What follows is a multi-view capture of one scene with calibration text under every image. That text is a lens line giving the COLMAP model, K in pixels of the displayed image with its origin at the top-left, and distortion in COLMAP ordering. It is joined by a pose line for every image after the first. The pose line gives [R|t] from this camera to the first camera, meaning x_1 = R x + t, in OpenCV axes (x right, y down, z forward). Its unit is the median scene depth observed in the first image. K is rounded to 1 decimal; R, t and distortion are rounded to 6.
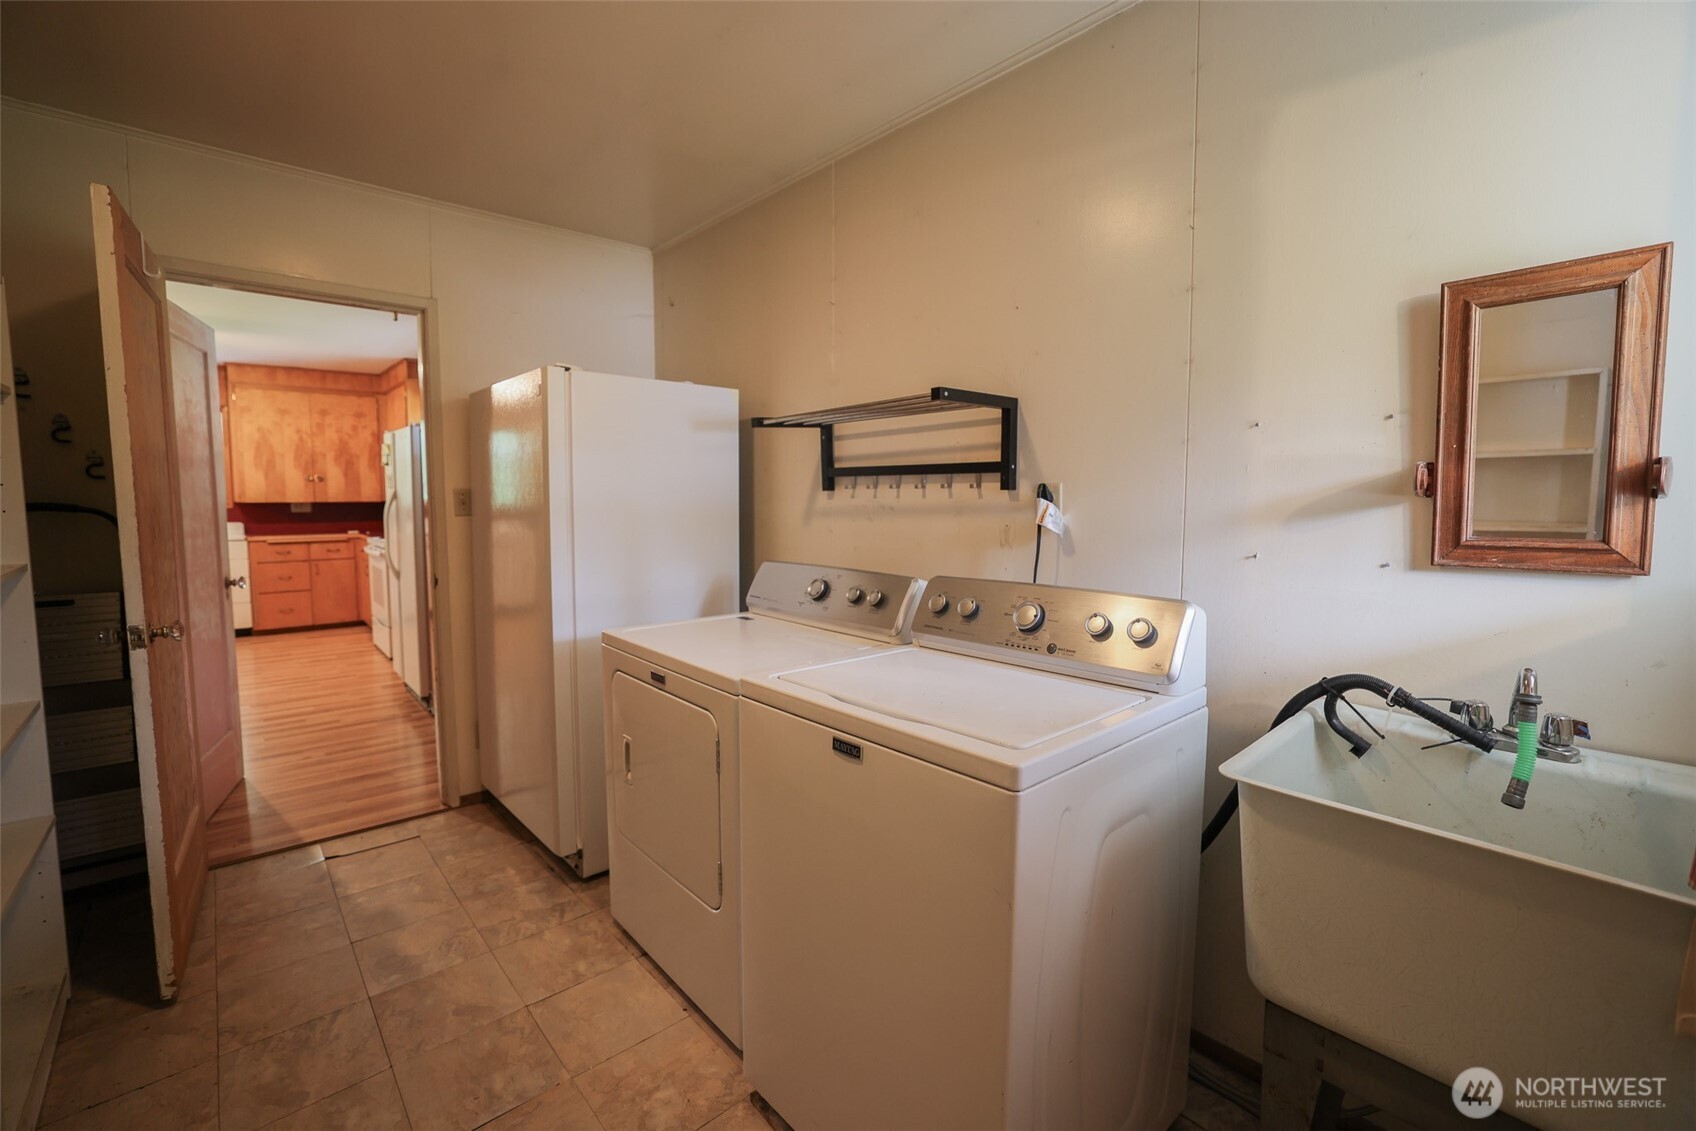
lens RADIAL K [[740.5, 0, 855.6], [0, 740.5, 557.0], [0, 0, 1]] dist [-0.030299, 0.000741]
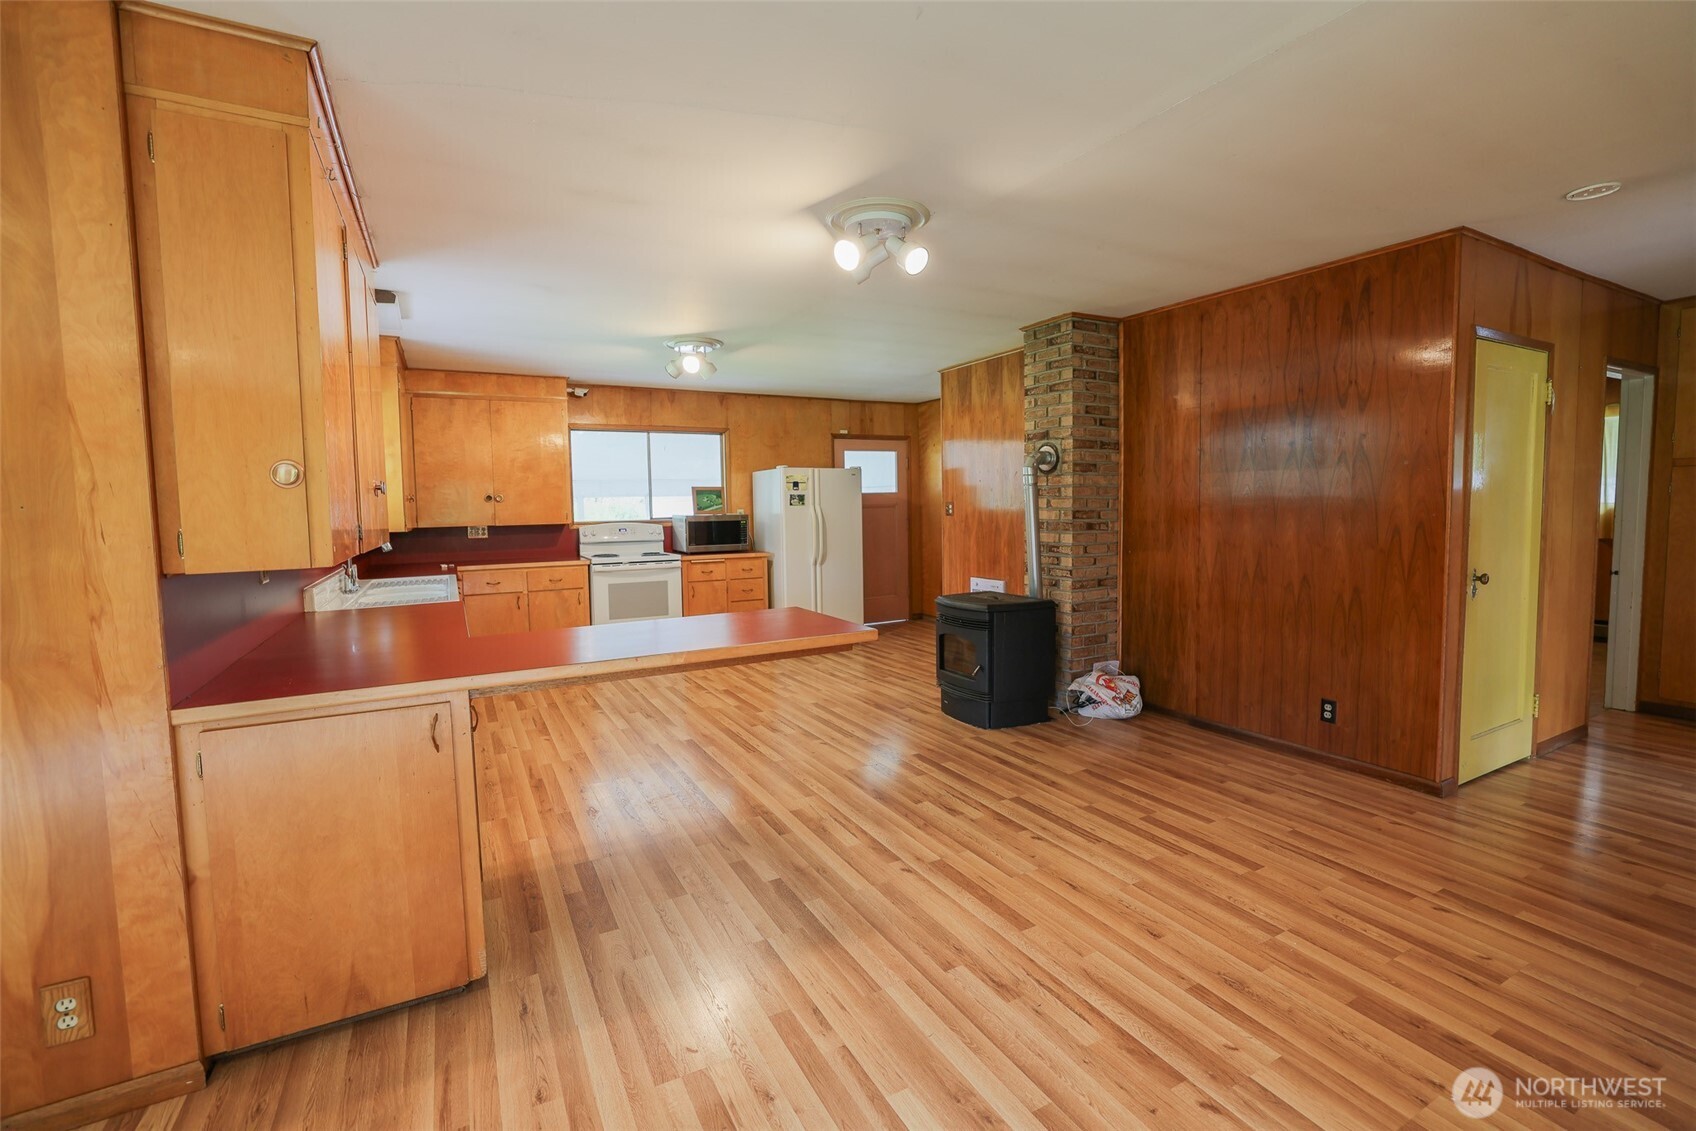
lens RADIAL K [[740.5, 0, 855.6], [0, 740.5, 557.0], [0, 0, 1]] dist [-0.030299, 0.000741]
pose [[0.199865, -0.075196, 0.976934, -1.405211], [0.096489, 0.993715, 0.056748, -0.046667], [-0.975061, 0.082922, 0.205864, 0.400785]]
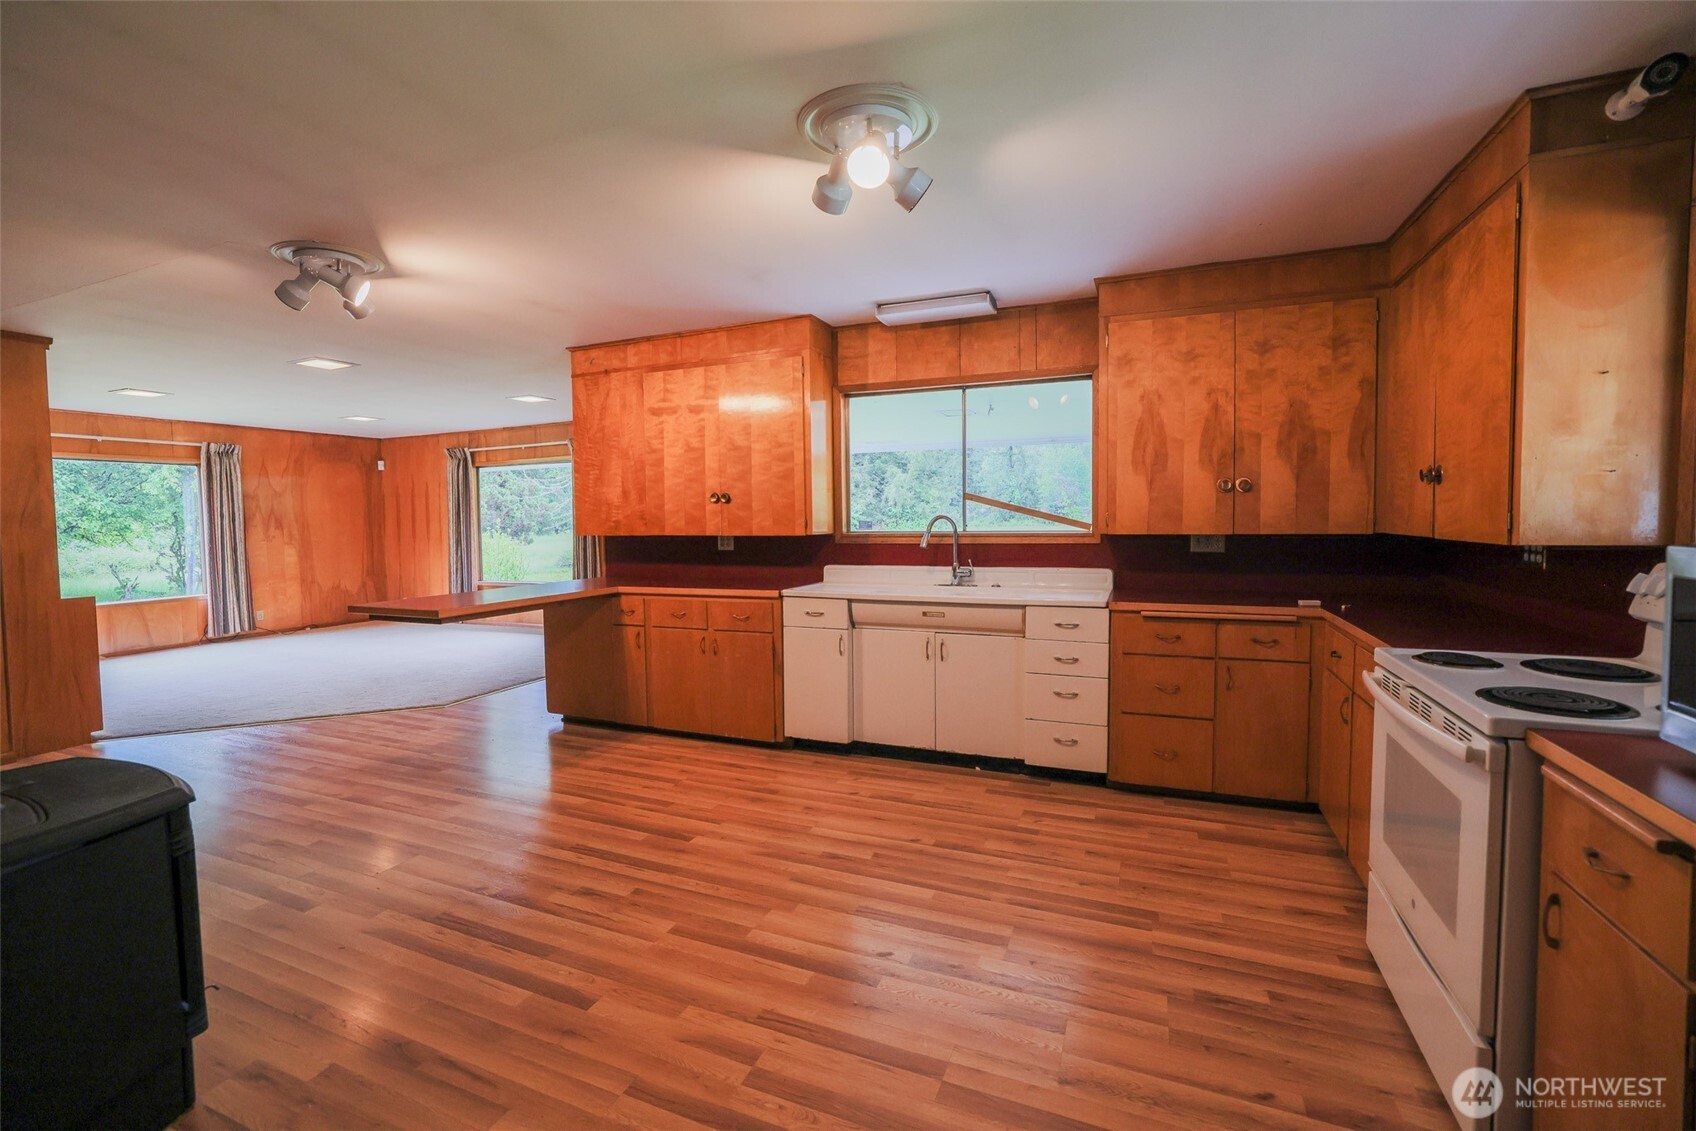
lens RADIAL K [[729.5, 0, 831.2], [0, 729.5, 551.3], [0, 0, 1]] dist [-0.041349, 0.000327]
pose [[0.433398, 0.035409, -0.900507, -0.430406], [-0.062825, 0.997984, 0.009006, -0.052340], [0.899010, 0.052671, 0.434749, 0.555915]]
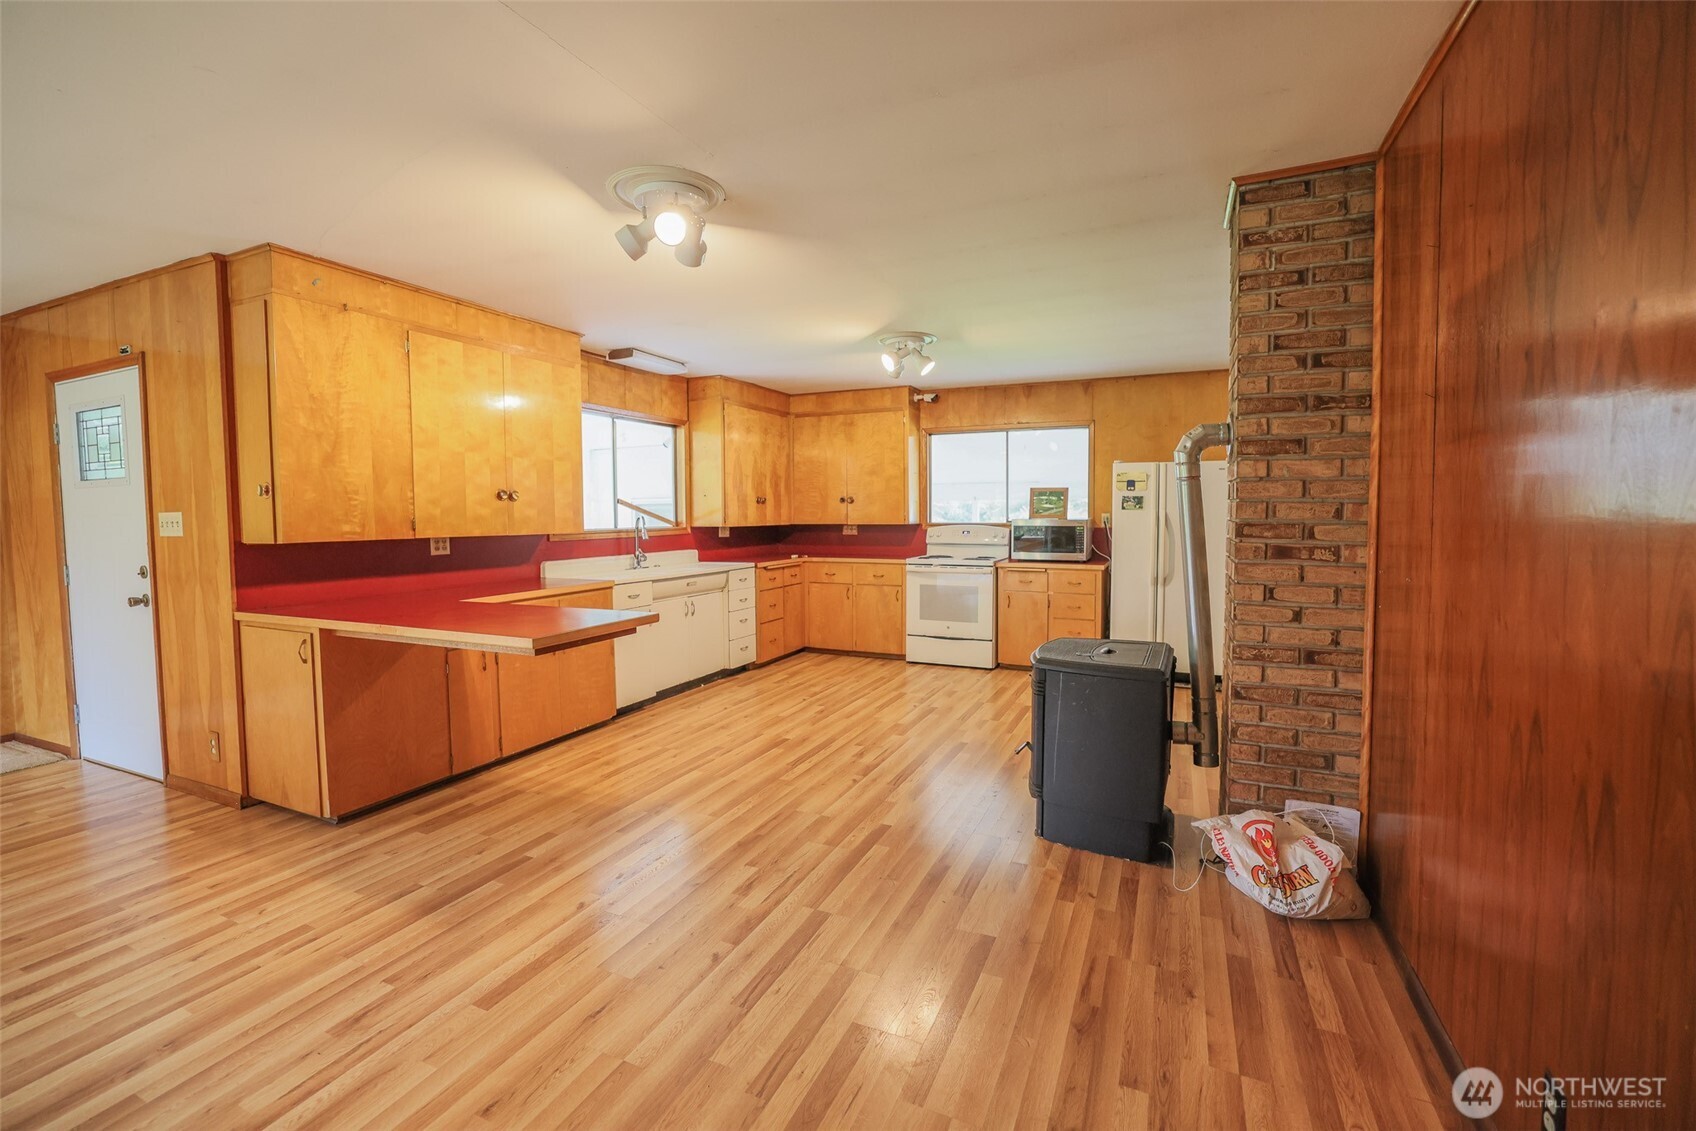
lens RADIAL K [[740.5, 0, 855.6], [0, 740.5, 557.0], [0, 0, 1]] dist [-0.030299, 0.000741]
pose [[0.906836, -0.031332, 0.420317, -1.050162], [0.040841, 0.999073, -0.013641, -0.016609], [-0.419499, 0.029537, 0.907275, 0.079020]]
